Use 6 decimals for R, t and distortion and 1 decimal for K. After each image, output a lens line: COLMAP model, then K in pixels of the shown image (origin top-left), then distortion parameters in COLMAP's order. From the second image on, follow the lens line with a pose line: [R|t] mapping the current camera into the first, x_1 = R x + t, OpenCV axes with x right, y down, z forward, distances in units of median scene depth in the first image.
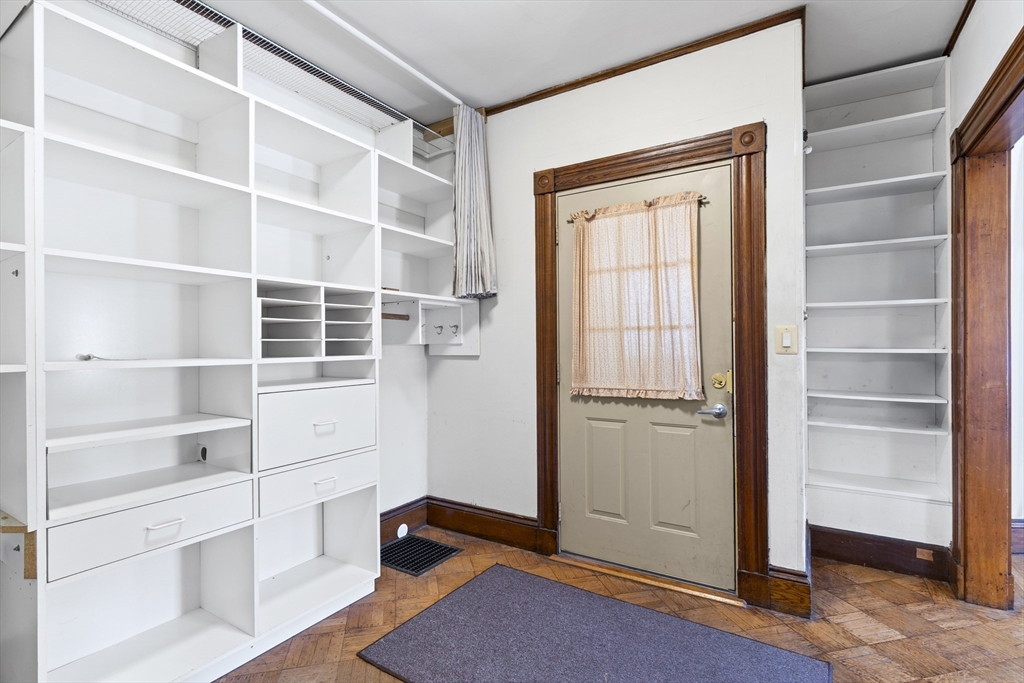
lens RADIAL K [[485.0, 0, 513.1], [0, 485.0, 346.7], [0, 0, 1]] dist [0.002030, -0.000922]
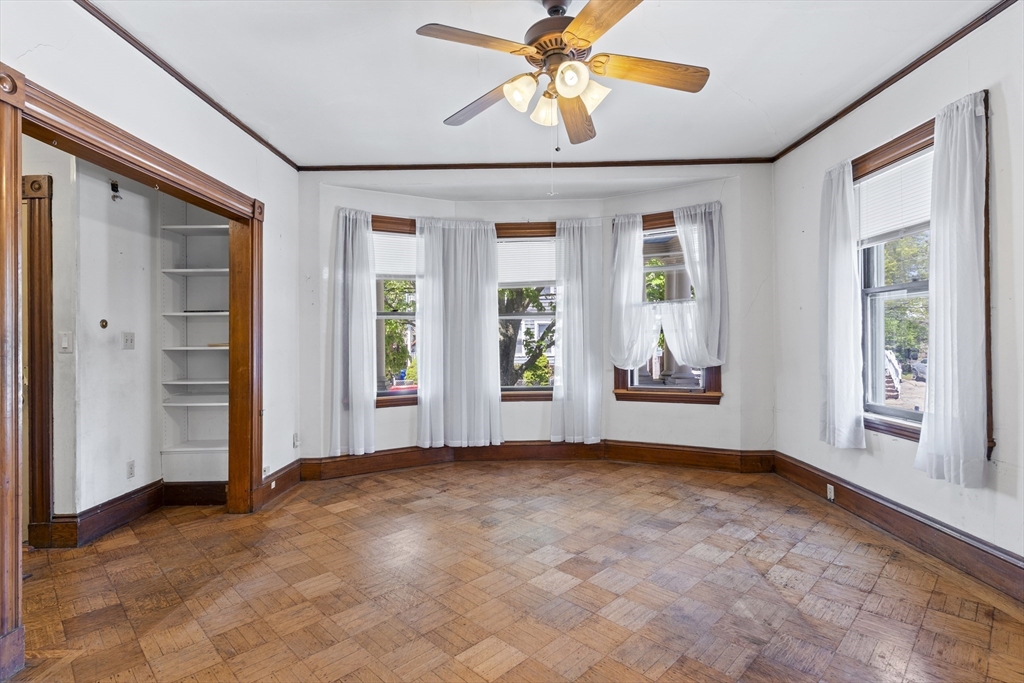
lens RADIAL K [[507.1, 0, 511.6], [0, 507.1, 339.7], [0, 0, 1]] dist [-0.000250, 0.001240]
pose [[0.848686, -0.012459, 0.528750, 0.824047], [0.017527, 0.999836, -0.004573, 0.005678], [-0.528606, 0.013149, 0.848765, -0.788751]]
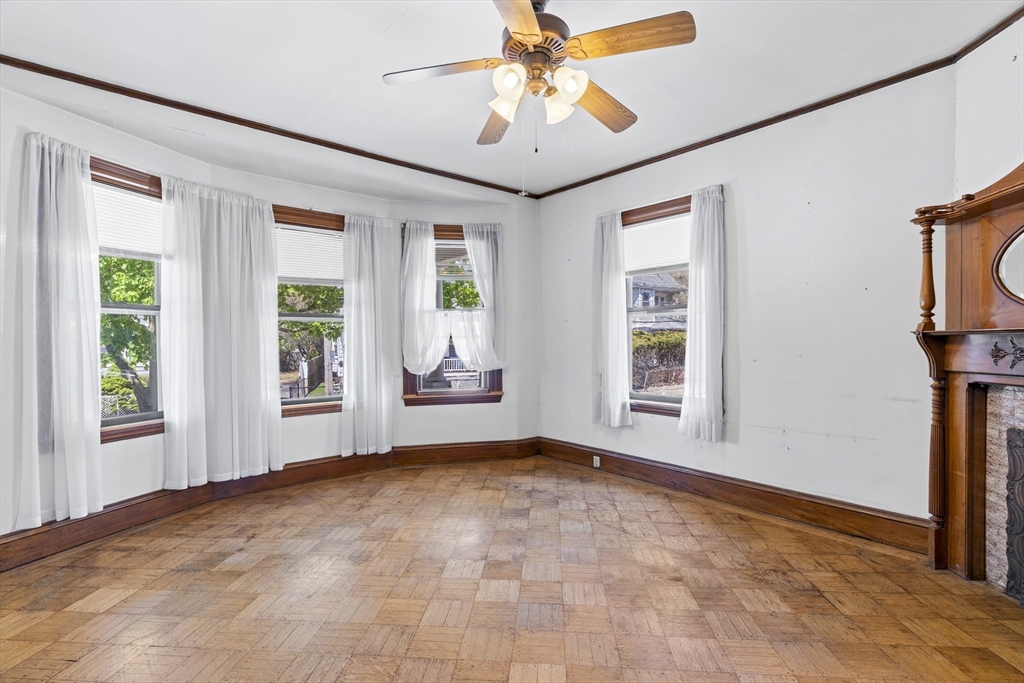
lens RADIAL K [[485.0, 0, 514.6], [0, 485.0, 350.8], [0, 0, 1]] dist [0.002030, -0.000922]
pose [[0.296383, -0.018022, 0.954899, 0.522623], [0.013722, 0.999799, 0.014611, 0.004467], [-0.954971, 0.008772, 0.296571, -0.250367]]
